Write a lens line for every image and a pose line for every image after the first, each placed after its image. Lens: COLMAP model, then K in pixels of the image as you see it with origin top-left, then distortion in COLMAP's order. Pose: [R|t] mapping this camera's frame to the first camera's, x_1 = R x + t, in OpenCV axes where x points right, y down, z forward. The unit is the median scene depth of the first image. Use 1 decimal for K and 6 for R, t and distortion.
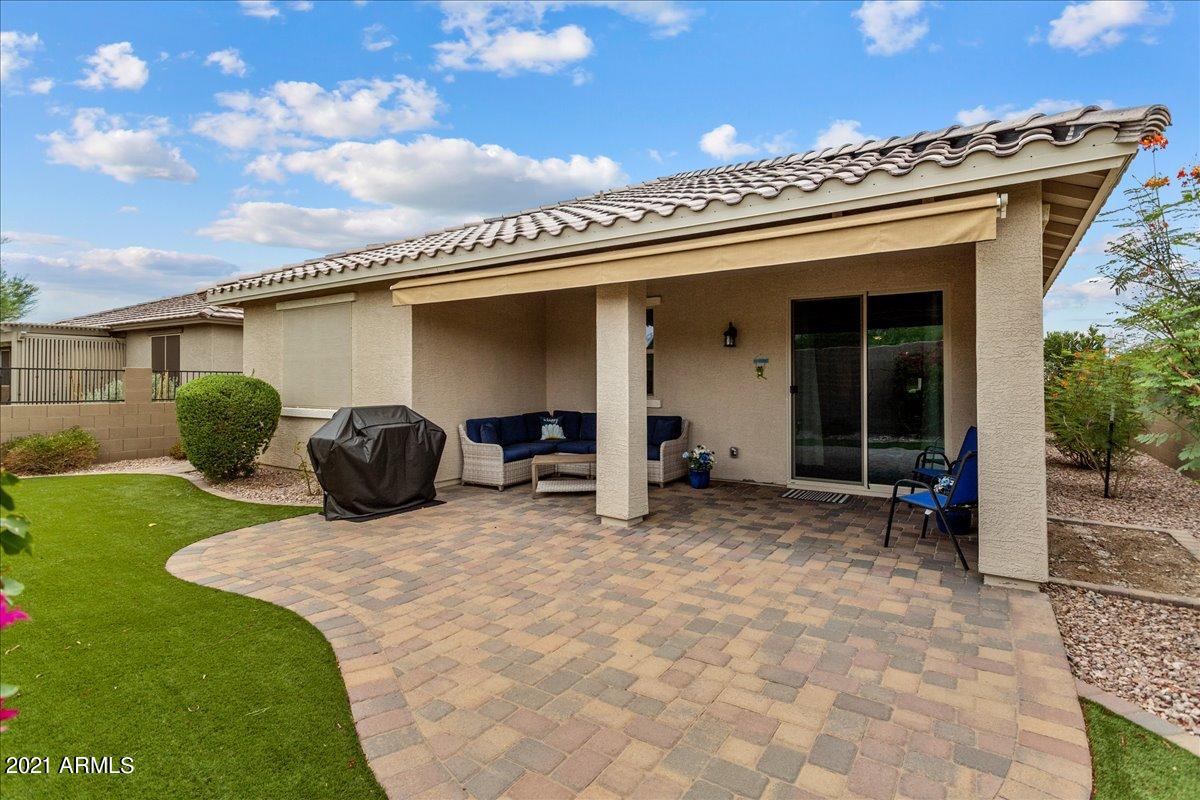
lens RADIAL K [[604.4, 0, 580.1], [0, 604.4, 374.5], [0, 0, 1]] dist [-0.002083, 0.000555]
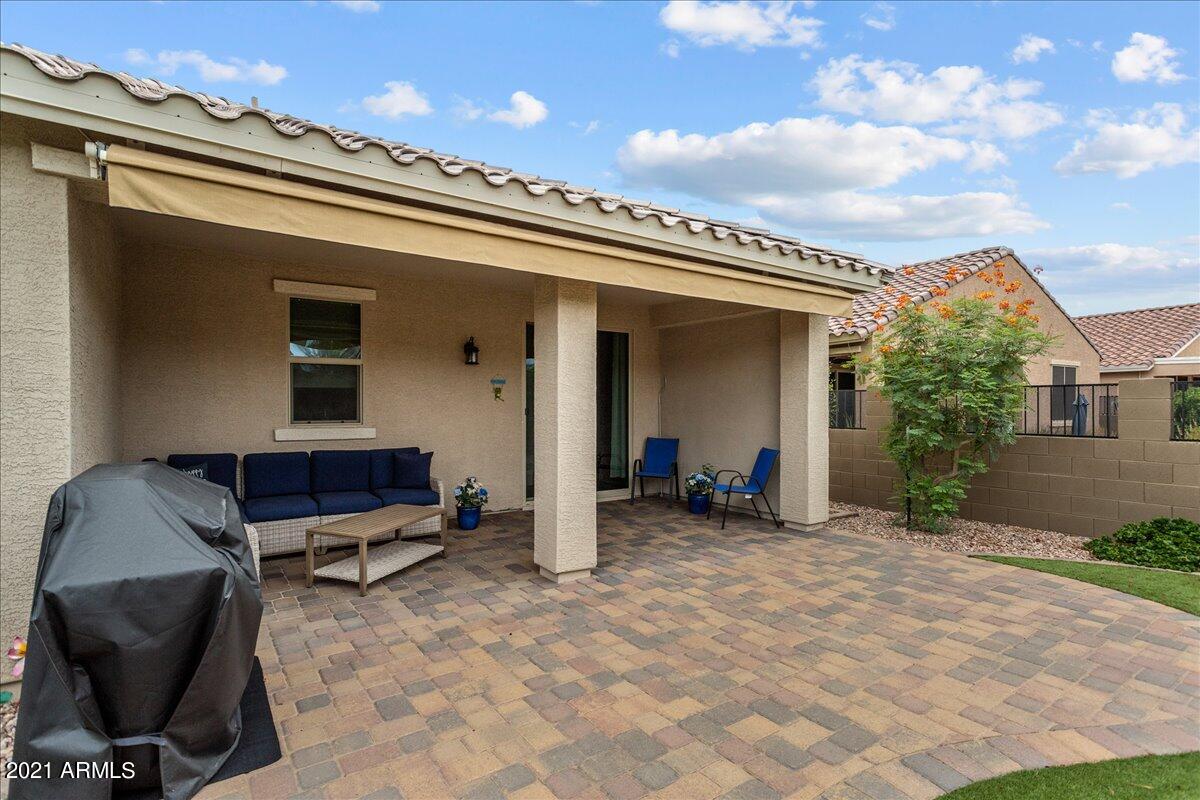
lens RADIAL K [[604.4, 0, 605.5], [0, 604.4, 421.1], [0, 0, 1]] dist [-0.002083, 0.000555]
pose [[0.315696, -0.025586, 0.948515, -1.105716], [-0.012561, 0.999436, 0.031140, 0.015131], [-0.948777, -0.021745, 0.315197, 1.117490]]
